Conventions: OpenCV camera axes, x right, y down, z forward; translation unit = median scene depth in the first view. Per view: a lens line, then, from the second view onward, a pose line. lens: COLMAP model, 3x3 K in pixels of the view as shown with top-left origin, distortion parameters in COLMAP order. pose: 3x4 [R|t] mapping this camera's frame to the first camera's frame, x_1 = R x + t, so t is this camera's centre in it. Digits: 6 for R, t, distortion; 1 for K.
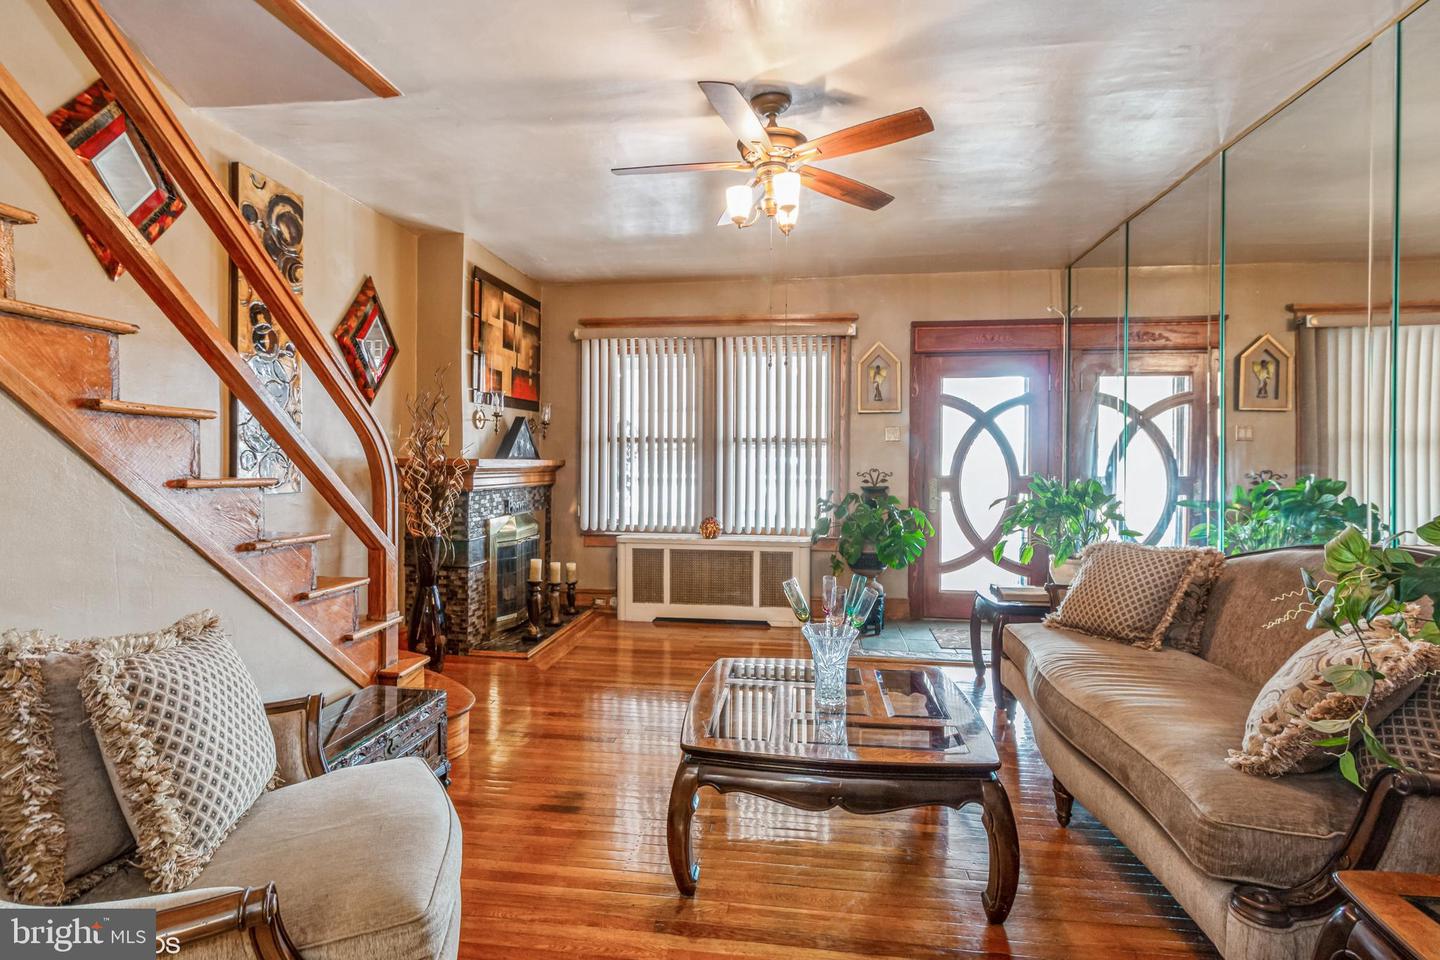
lens RADIAL K [[661.6, 0, 721.6], [0, 661.6, 467.1], [0, 0, 1]] dist [0.004150, -0.000116]
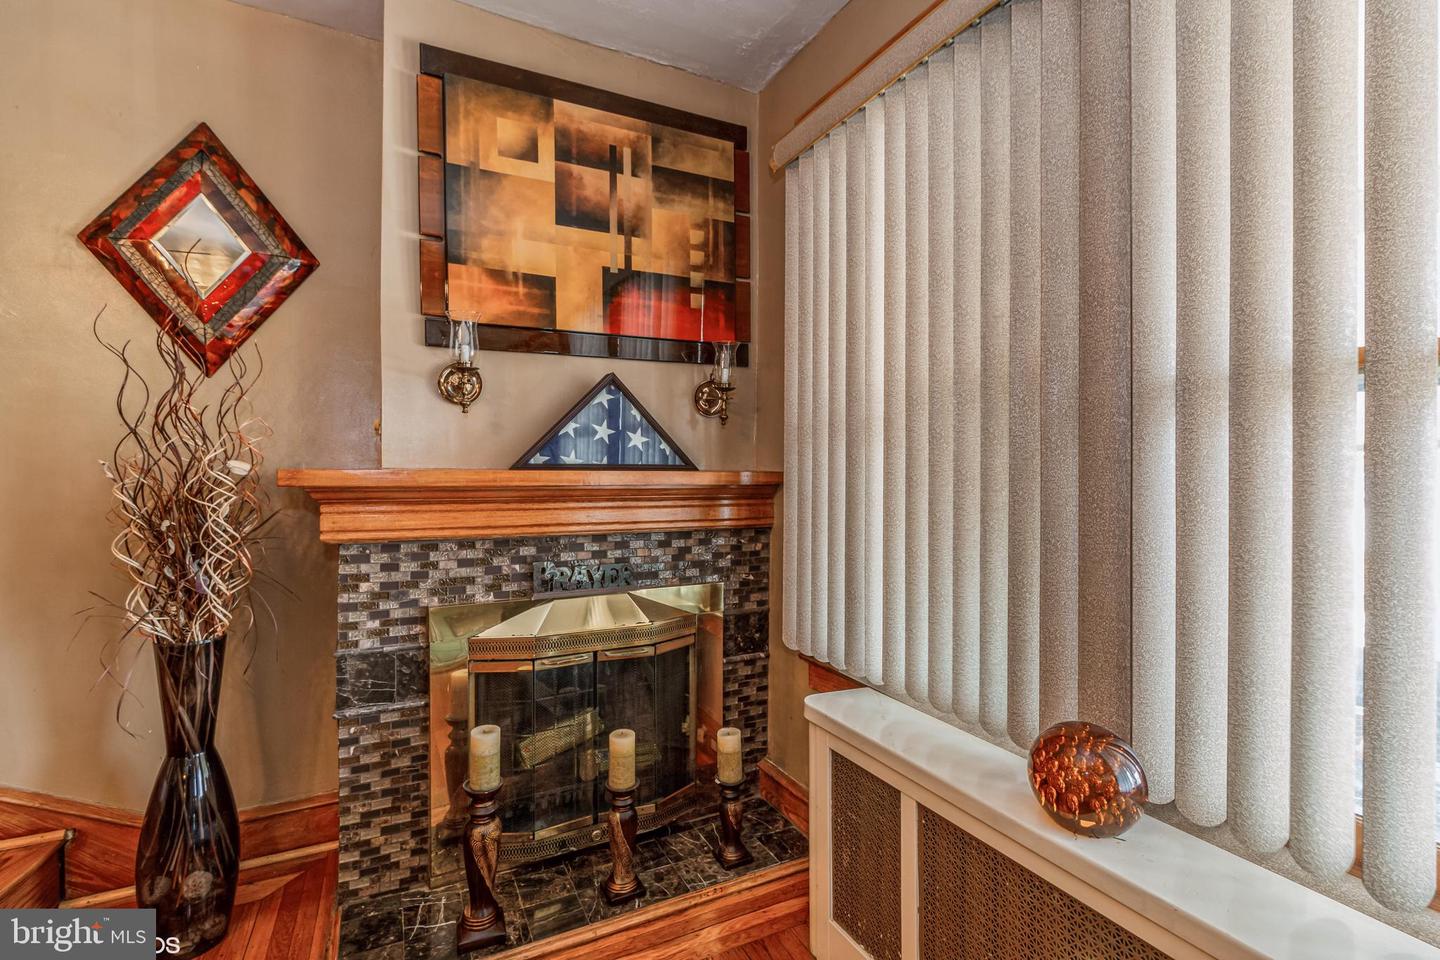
lens RADIAL K [[661.6, 0, 714.5], [0, 661.6, 470.4], [0, 0, 1]] dist [0.004150, -0.000116]
pose [[0.566146, 0.000199, -0.824305, 0.105000], [-0.010429, 0.999922, -0.006921, -0.010054], [0.824239, 0.012515, 0.566104, 0.831075]]
